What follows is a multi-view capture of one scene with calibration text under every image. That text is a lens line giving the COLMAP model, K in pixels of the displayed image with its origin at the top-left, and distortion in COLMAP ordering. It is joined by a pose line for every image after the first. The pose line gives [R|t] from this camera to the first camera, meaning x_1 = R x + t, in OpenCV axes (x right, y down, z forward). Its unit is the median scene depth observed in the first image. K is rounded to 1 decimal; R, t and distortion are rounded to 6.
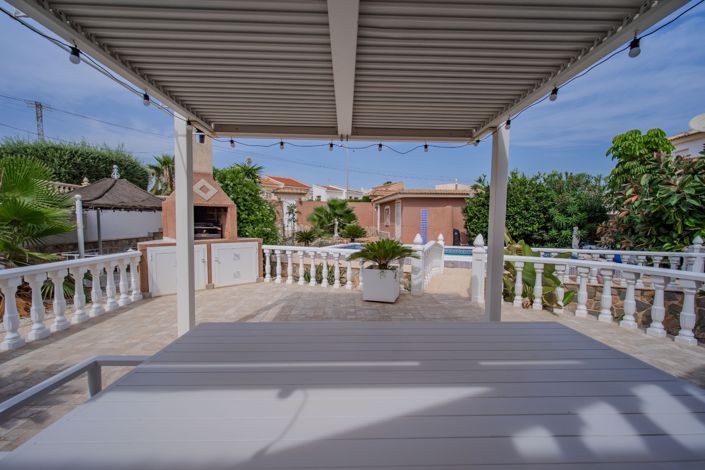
lens RADIAL K [[294.9, 0, 352.5], [0, 294.9, 235.0], [0, 0, 1]] dist [0.001484, 0.000031]
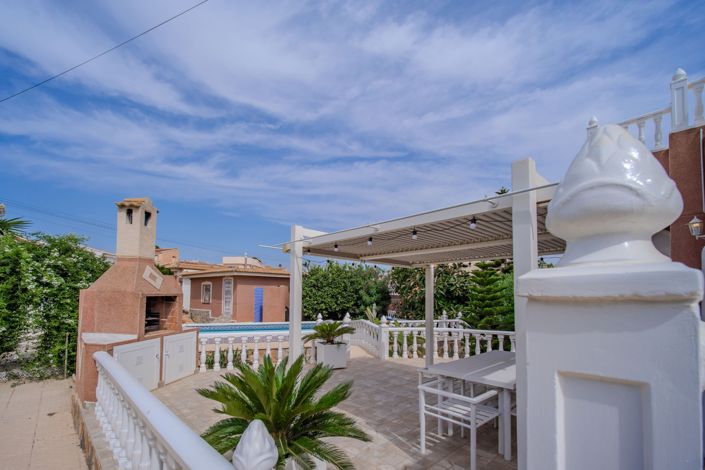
lens RADIAL K [[294.9, 0, 352.5], [0, 294.9, 235.0], [0, 0, 1]] dist [0.001484, 0.000031]
pose [[0.764966, 0.128568, 0.631107, -0.280794], [0.028613, 0.972123, -0.232721, -0.020730], [-0.643434, 0.196082, 0.739962, -0.069465]]
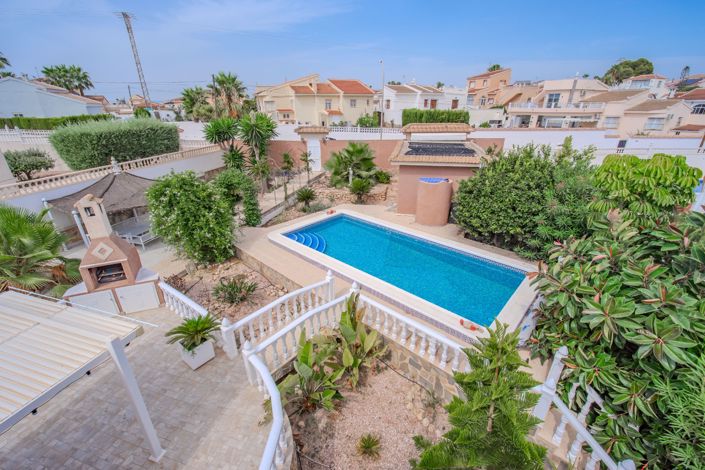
lens RADIAL K [[311.7, 0, 352.5], [0, 311.7, 235.0], [0, 0, 1]] dist [0.001159, 0.000165]
pose [[0.944140, 0.123336, -0.305595, 0.483637], [-0.007625, 0.935250, 0.353905, -0.352495], [0.329457, -0.331806, 0.883947, 0.062267]]
